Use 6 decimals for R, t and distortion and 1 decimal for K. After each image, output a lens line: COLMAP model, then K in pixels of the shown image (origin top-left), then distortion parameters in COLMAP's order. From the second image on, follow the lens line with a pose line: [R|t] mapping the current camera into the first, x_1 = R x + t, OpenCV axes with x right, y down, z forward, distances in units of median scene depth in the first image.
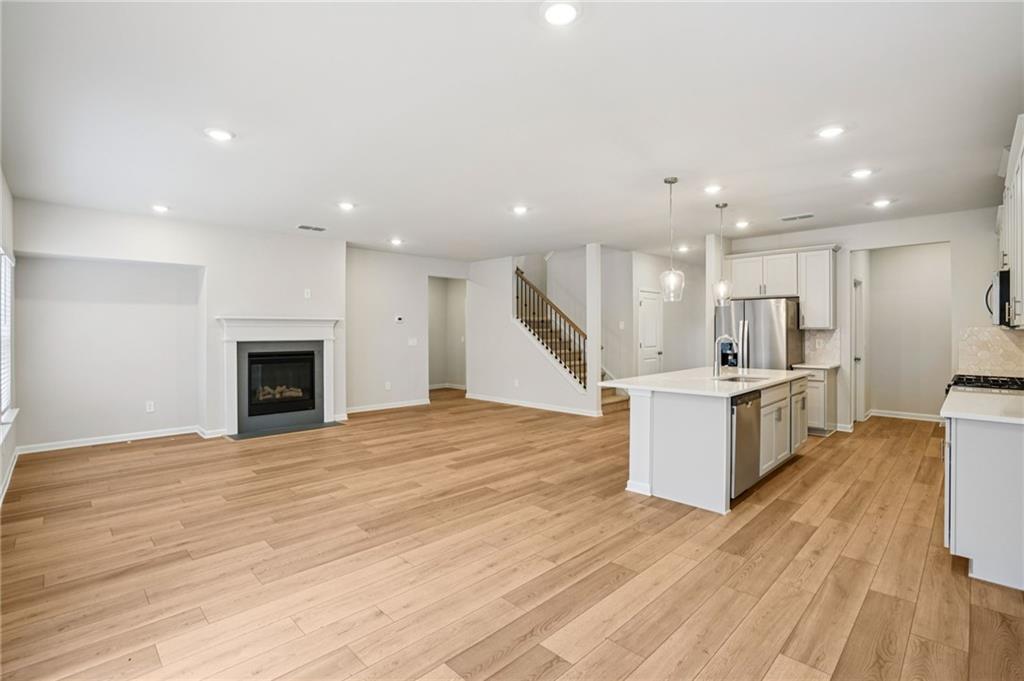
lens RADIAL K [[472.0, 0, 498.9], [0, 472.0, 327.5], [0, 0, 1]] dist [-0.044276, 0.010625]
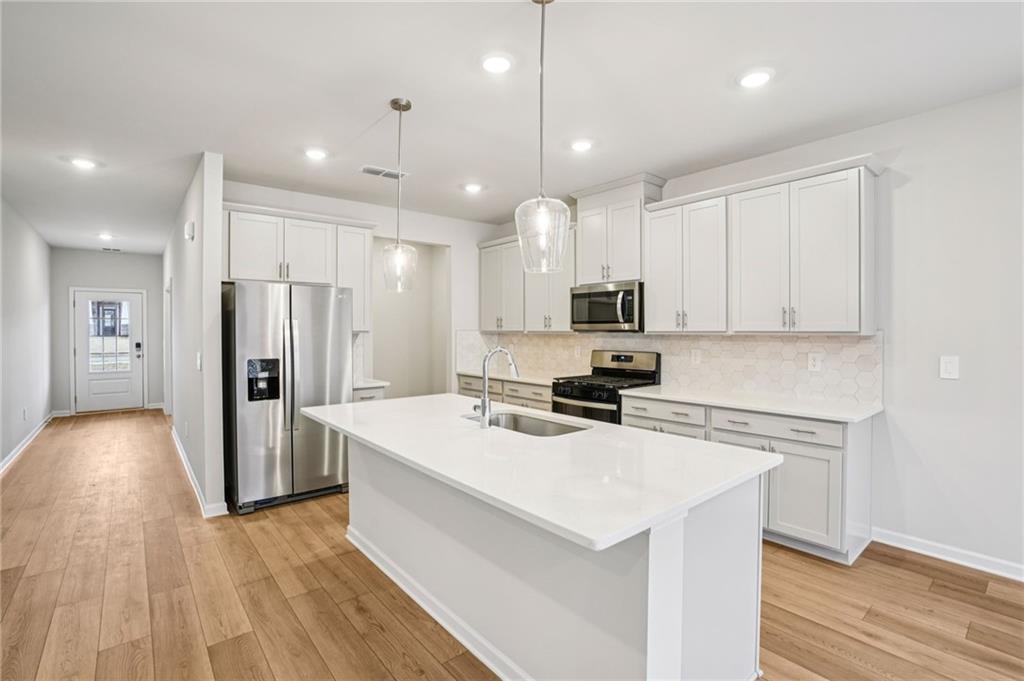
lens RADIAL K [[472.0, 0, 505.5], [0, 472.0, 334.4], [0, 0, 1]] dist [-0.044276, 0.010625]
pose [[0.078476, -0.006083, 0.996897, -0.040556], [-0.006287, 0.999958, 0.006597, -0.001690], [-0.996896, -0.006785, 0.078435, 0.662521]]
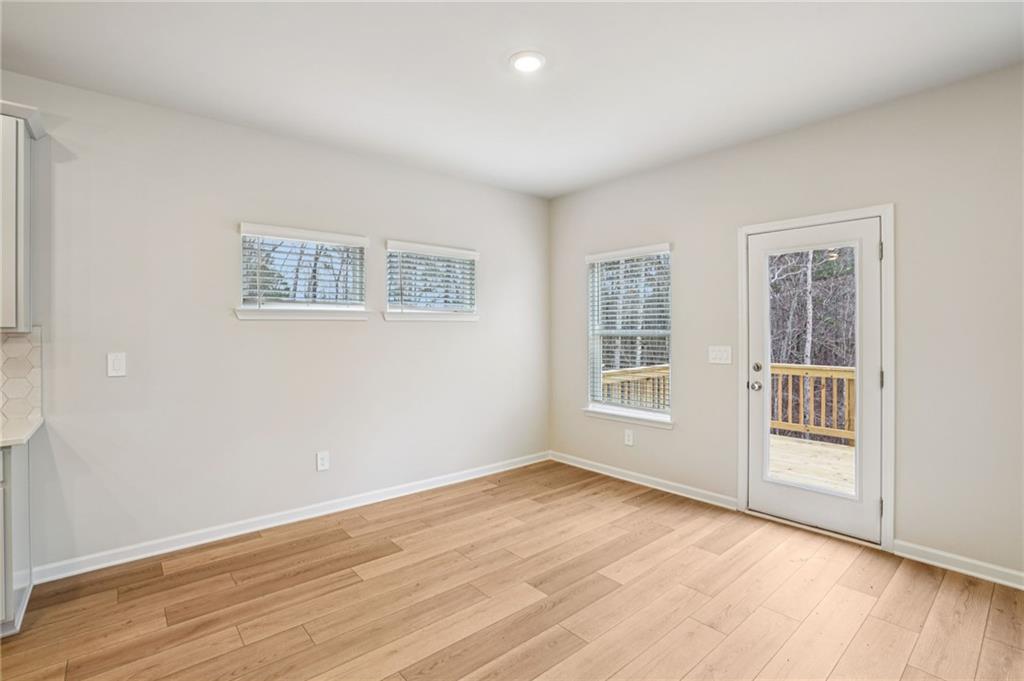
lens RADIAL K [[472.0, 0, 513.2], [0, 472.0, 328.4], [0, 0, 1]] dist [-0.044276, 0.010625]
pose [[-0.998665, 0.008196, 0.050992, 0.034402], [0.007650, 0.999911, -0.010907, 0.003747], [-0.051077, -0.010502, -0.998639, 0.680037]]
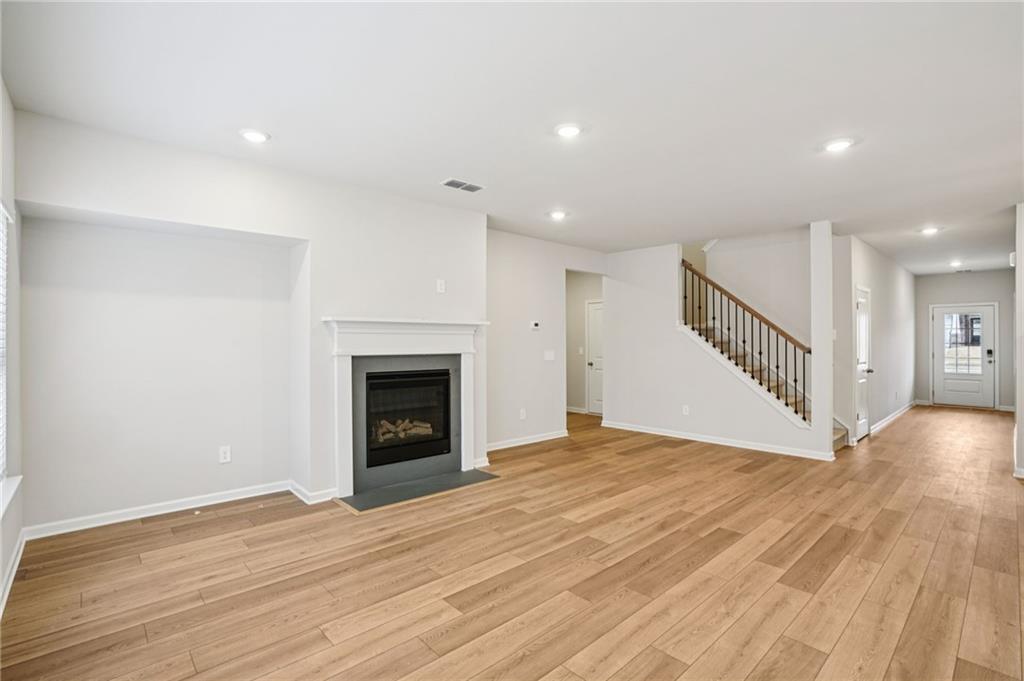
lens RADIAL K [[472.0, 0, 504.9], [0, 472.0, 340.5], [0, 0, 1]] dist [-0.044276, 0.010625]
pose [[0.999529, 0.003074, -0.030527, -0.309267], [-0.002890, 0.999977, 0.006086, 0.003082], [0.030545, -0.005995, 0.999515, 0.322305]]
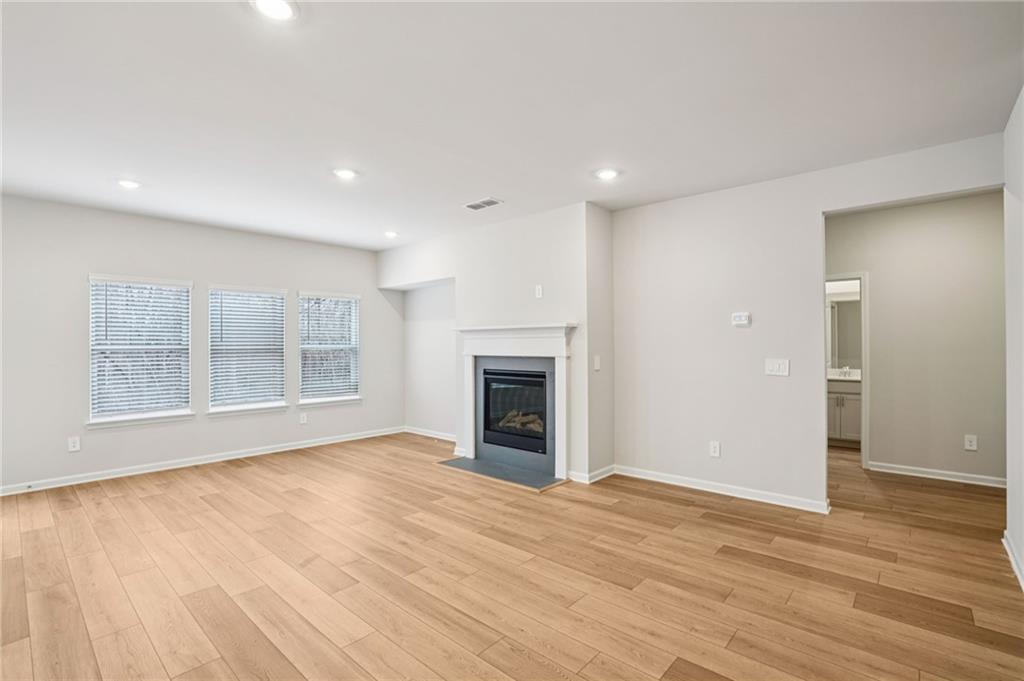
lens RADIAL K [[472.0, 0, 511.1], [0, 472.0, 345.6], [0, 0, 1]] dist [-0.044276, 0.010625]
pose [[0.077638, 0.001342, -0.996981, 0.331955], [0.012173, 0.999923, 0.002294, 0.008982], [0.996907, -0.012314, 0.077616, 0.952246]]
